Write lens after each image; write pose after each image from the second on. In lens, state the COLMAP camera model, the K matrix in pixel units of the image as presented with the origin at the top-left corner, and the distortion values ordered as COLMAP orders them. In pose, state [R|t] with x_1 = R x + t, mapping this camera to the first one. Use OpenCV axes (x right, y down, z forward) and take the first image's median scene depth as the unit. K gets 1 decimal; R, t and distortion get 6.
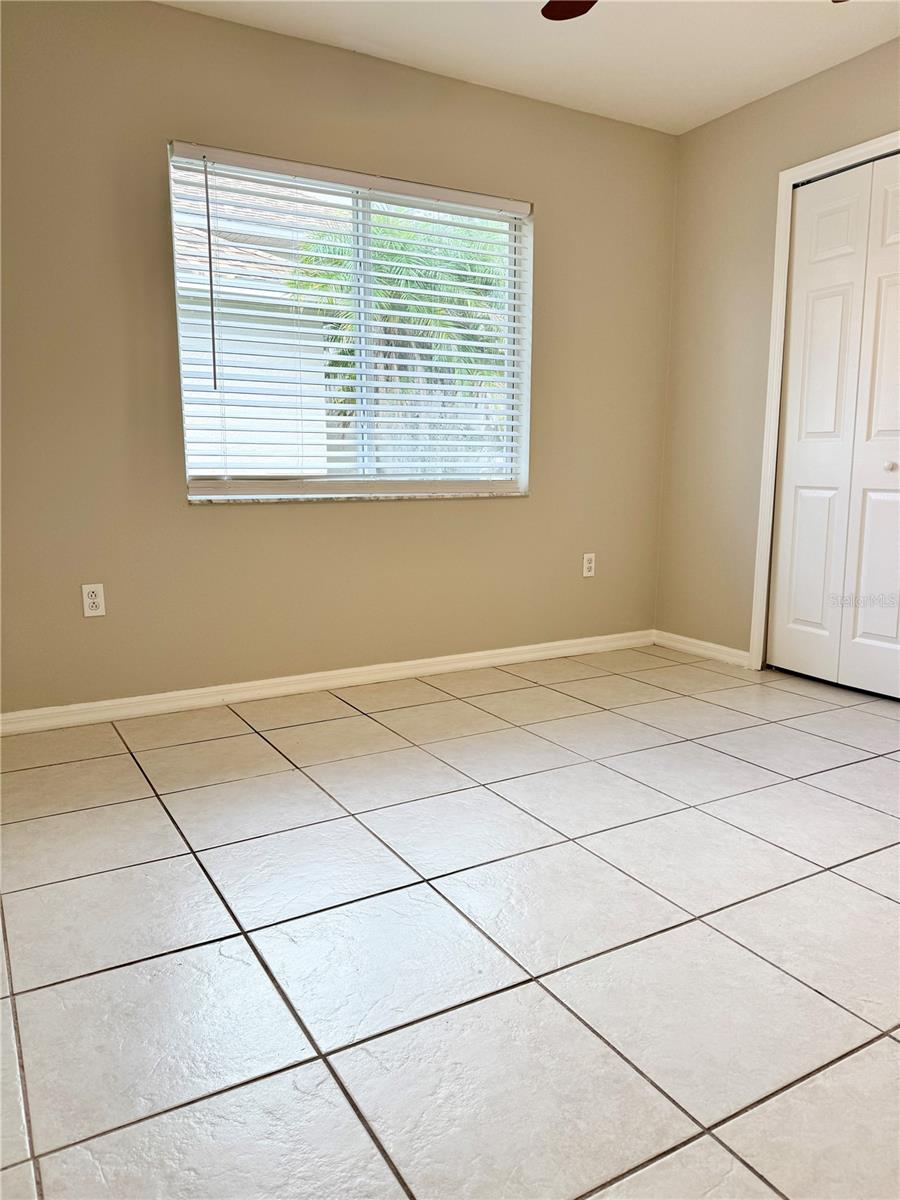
lens RADIAL K [[849.9, 0, 440.1], [0, 849.9, 603.4], [0, 0, 1]] dist [0.087631, -0.097230]
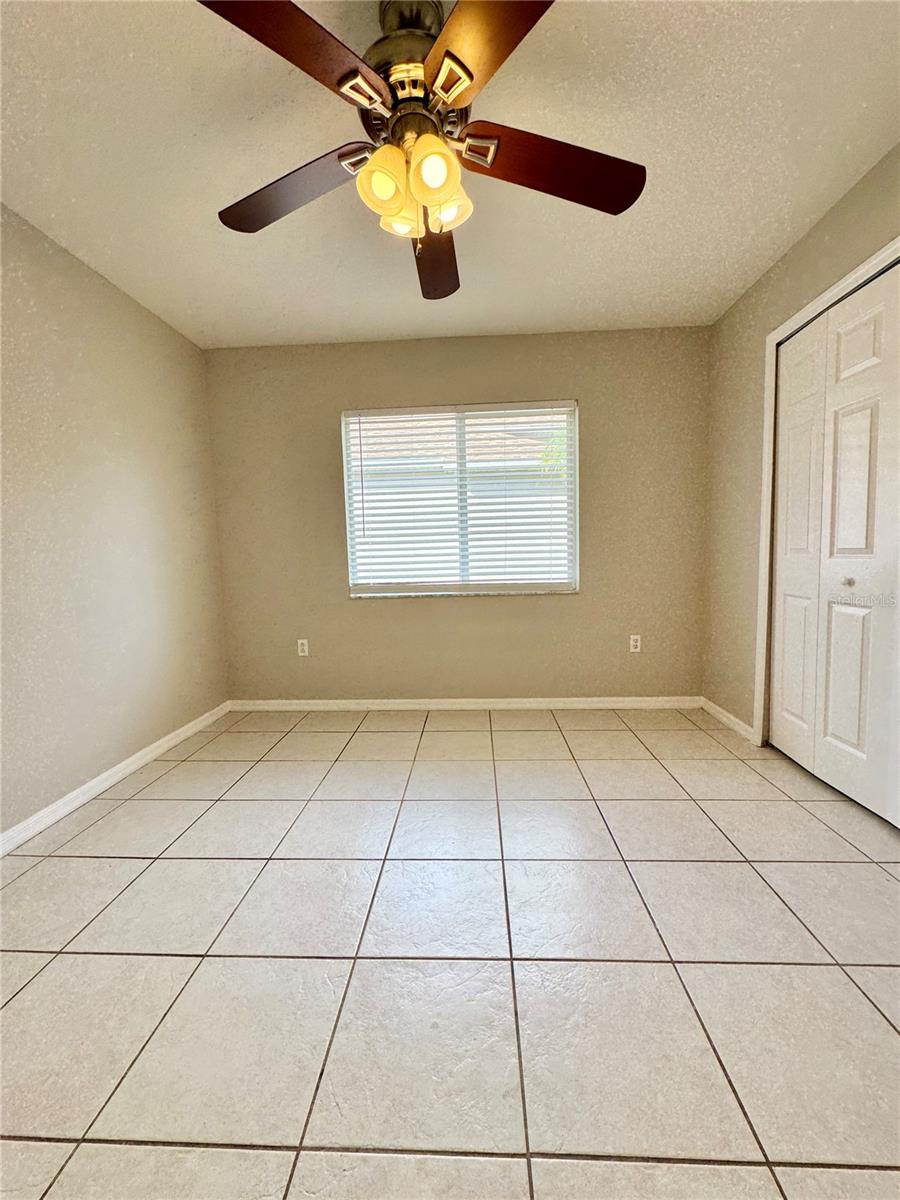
lens RADIAL K [[484.5, 0, 452.0], [0, 484.5, 599.0], [0, 0, 1]] dist [-0.000565, 0.000805]
pose [[0.840747, 0.029811, -0.540607, 0.451760], [-0.063635, 0.997003, -0.043987, -0.083407], [0.537675, 0.071384, 0.840125, 0.247931]]
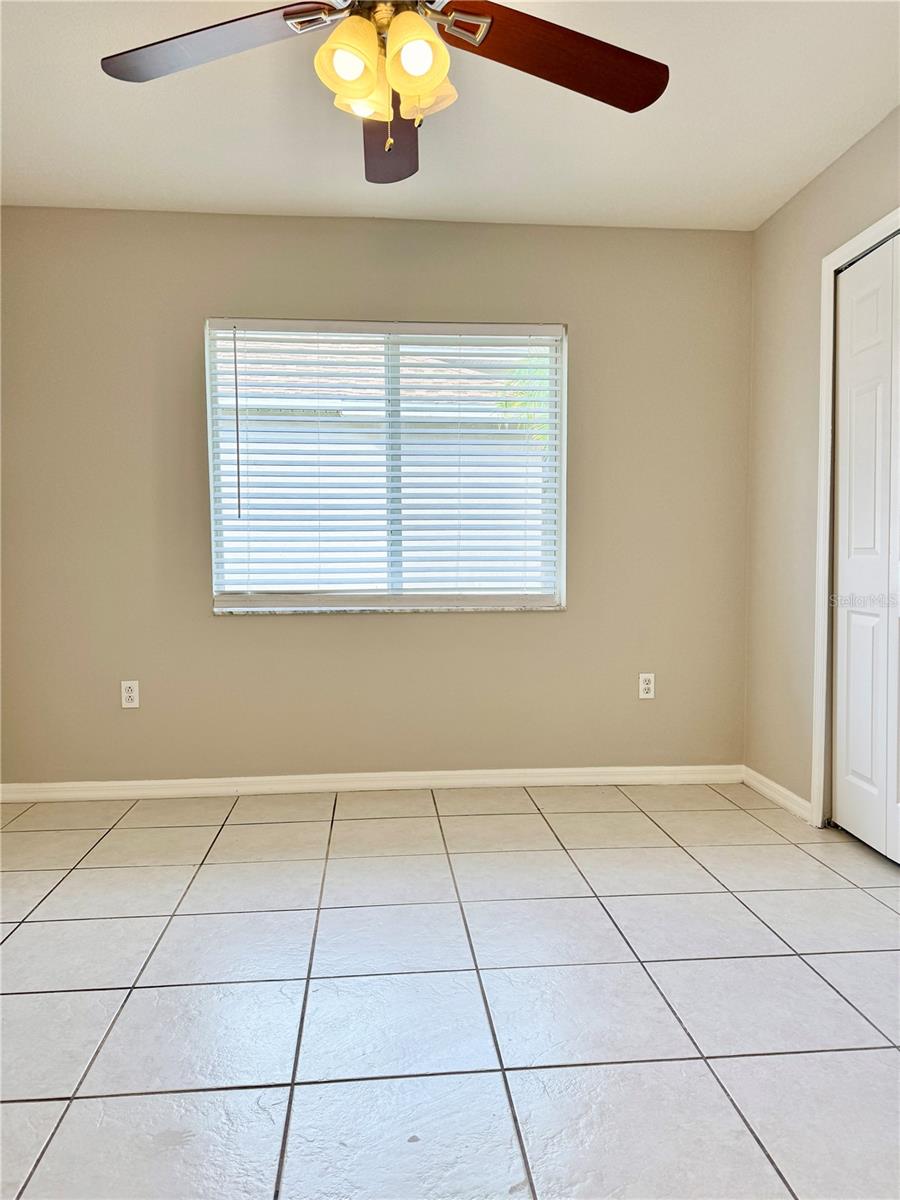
lens RADIAL K [[849.9, 0, 447.9], [0, 849.9, 603.2], [0, 0, 1]] dist [0.087631, -0.097230]
pose [[0.908242, 0.020138, -0.417961, 0.476046], [-0.065213, 0.993449, -0.093843, -0.044404], [0.413333, 0.112488, 0.903605, 0.089925]]
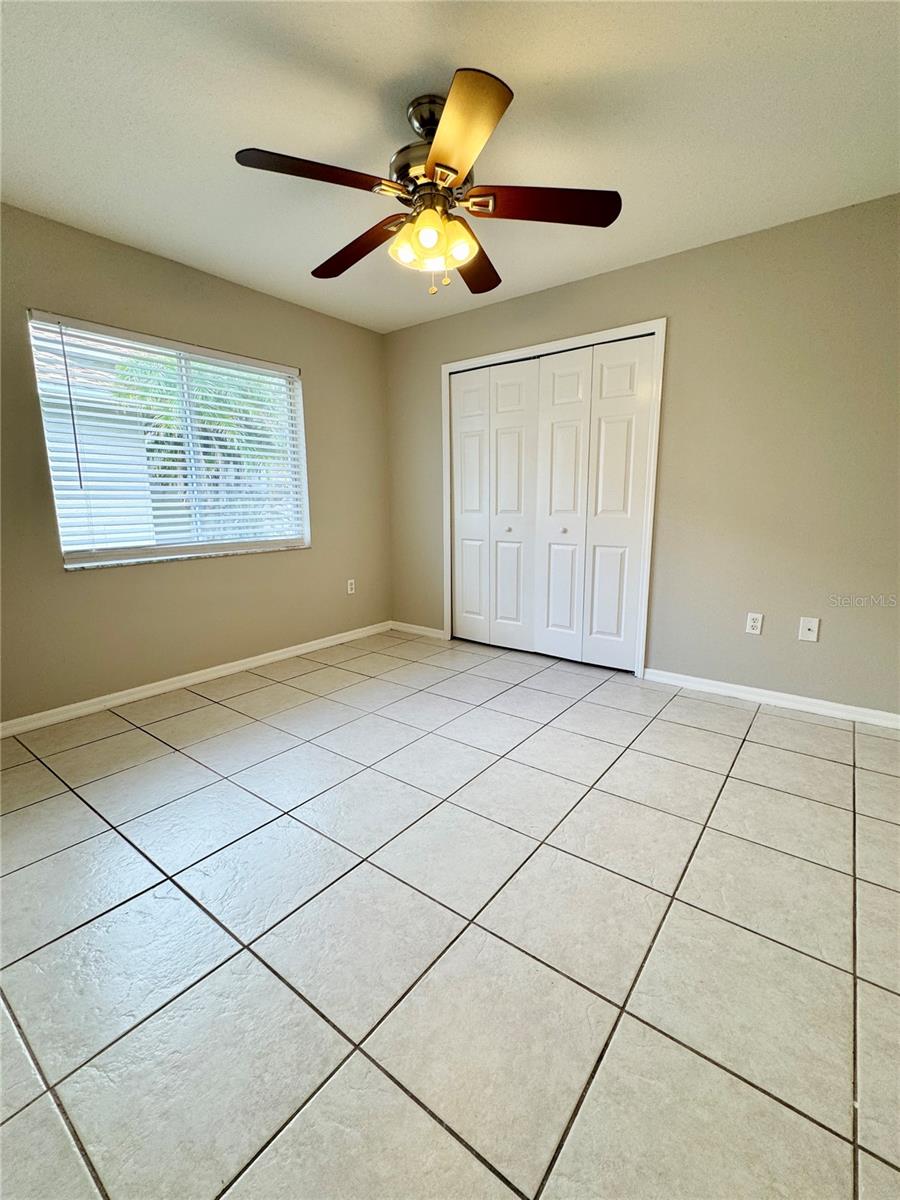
lens RADIAL K [[525.7, 0, 450.1], [0, 525.7, 600.4], [0, 0, 1]] dist [-0.000545, 0.000882]
pose [[0.922335, -0.079051, 0.378218, -0.045540], [0.070650, 0.996849, 0.036061, -0.055330], [-0.379877, -0.006539, 0.925014, -0.019503]]
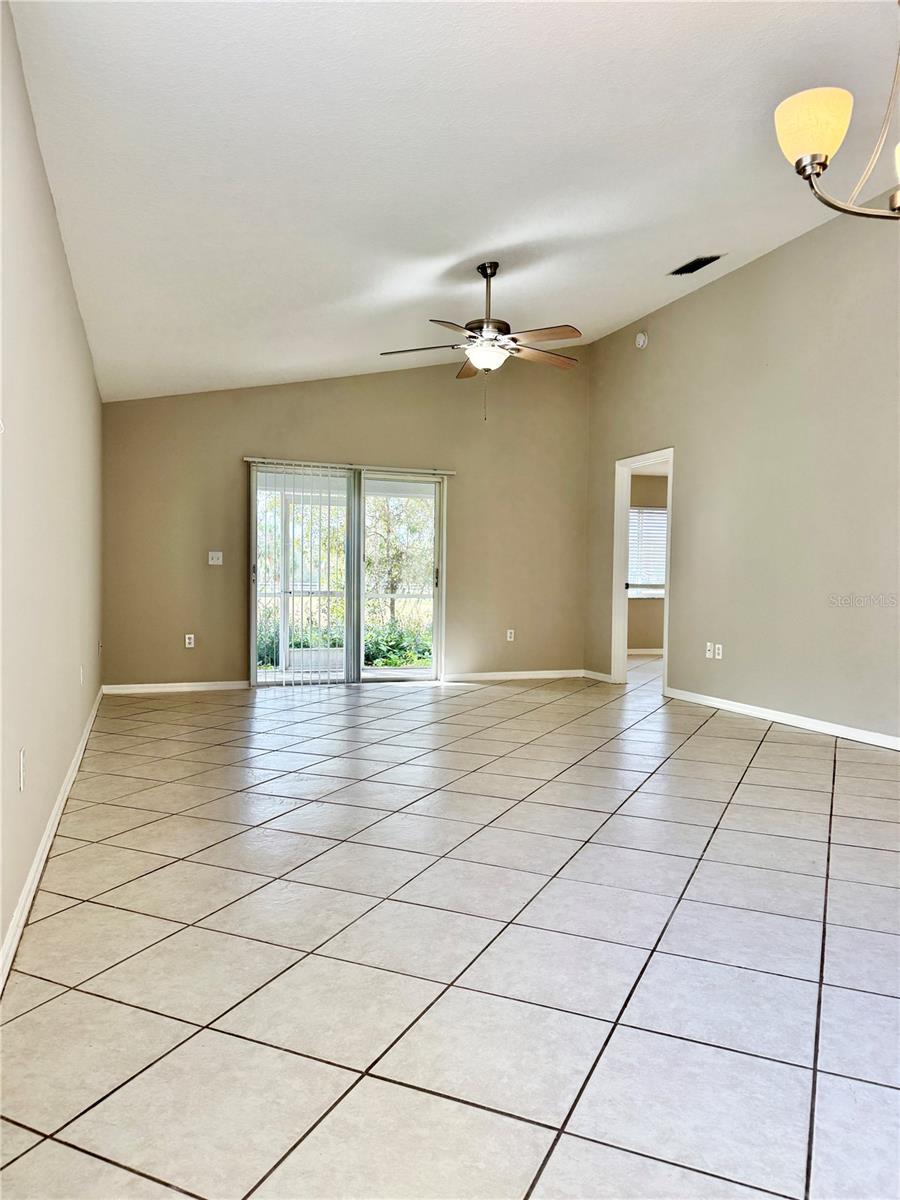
lens RADIAL K [[849.9, 0, 447.2], [0, 849.9, 624.9], [0, 0, 1]] dist [0.087631, -0.097230]
pose [[0.820251, -0.029682, 0.571232, -0.144708], [0.089265, 0.993060, -0.076577, -0.002748], [-0.564995, 0.113803, 0.817208, -0.127358]]
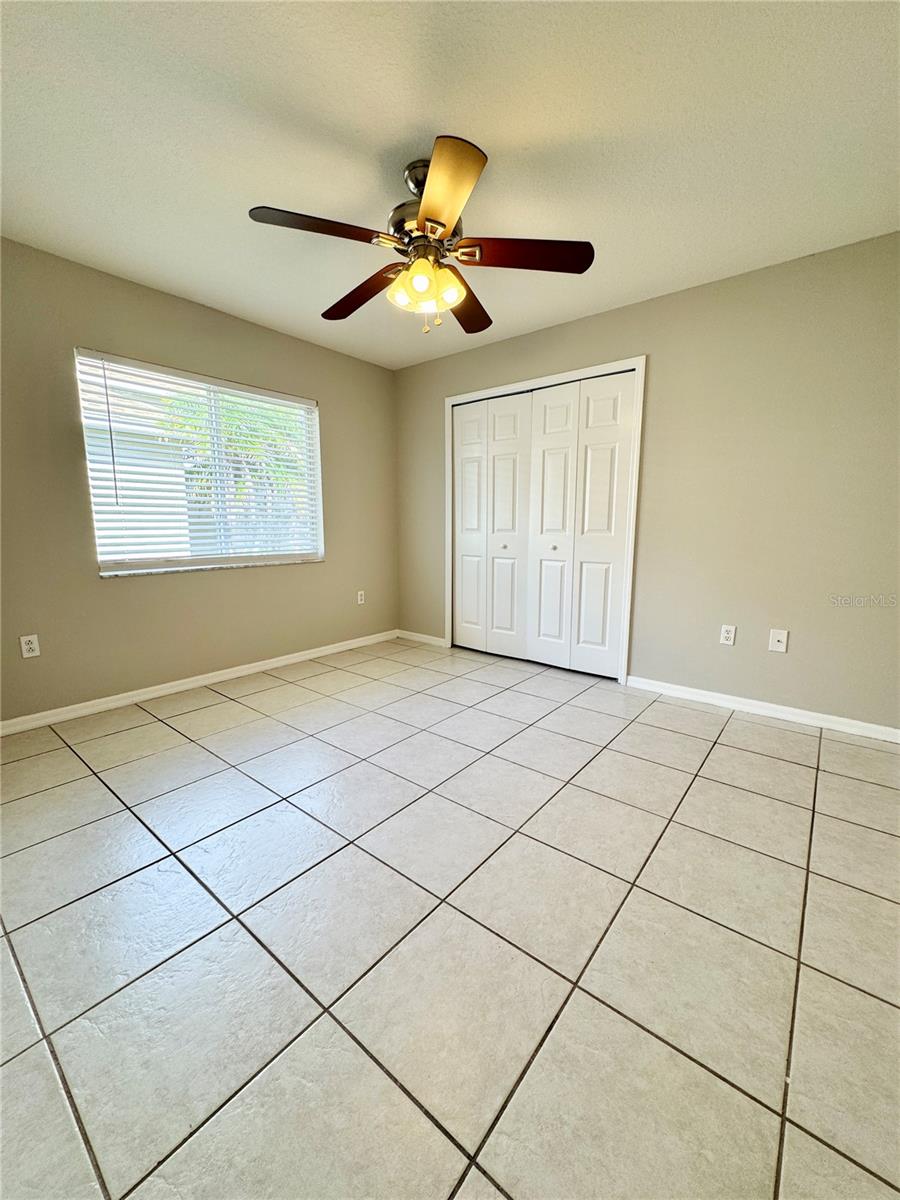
lens RADIAL K [[484.5, 0, 449.8], [0, 484.5, 600.3], [0, 0, 1]] dist [-0.000565, 0.000805]
pose [[0.933091, -0.055214, 0.355376, -0.018792], [0.057445, 0.998340, 0.004281, -0.043257], [-0.355023, 0.016420, 0.934713, -0.038332]]
